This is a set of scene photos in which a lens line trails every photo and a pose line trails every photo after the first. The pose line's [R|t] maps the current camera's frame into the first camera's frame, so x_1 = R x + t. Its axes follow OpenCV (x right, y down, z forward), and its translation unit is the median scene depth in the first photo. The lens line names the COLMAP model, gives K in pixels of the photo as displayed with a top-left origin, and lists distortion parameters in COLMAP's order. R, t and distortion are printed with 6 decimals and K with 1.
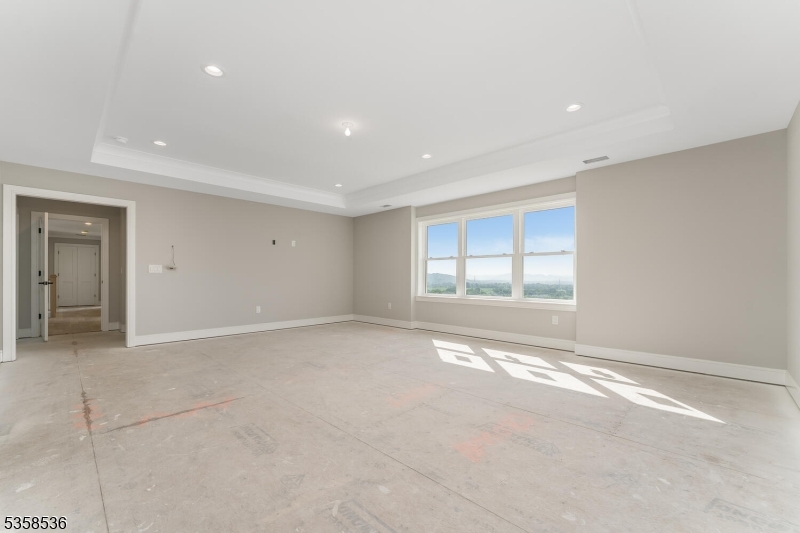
lens RADIAL K [[326.7, 0, 402.4], [0, 326.7, 268.9], [0, 0, 1]] dist [0.000739, 0.000095]
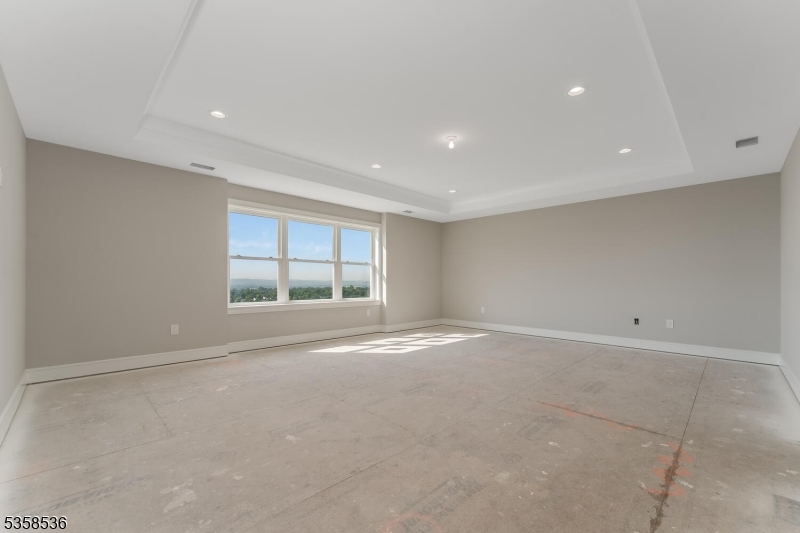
lens RADIAL K [[326.7, 0, 402.4], [0, 326.7, 268.9], [0, 0, 1]] dist [0.000739, 0.000095]
pose [[0.023365, 0.037086, 0.999039, -1.519339], [-0.025149, 0.999017, -0.036497, 0.033923], [-0.999411, -0.024272, 0.024274, 1.407080]]
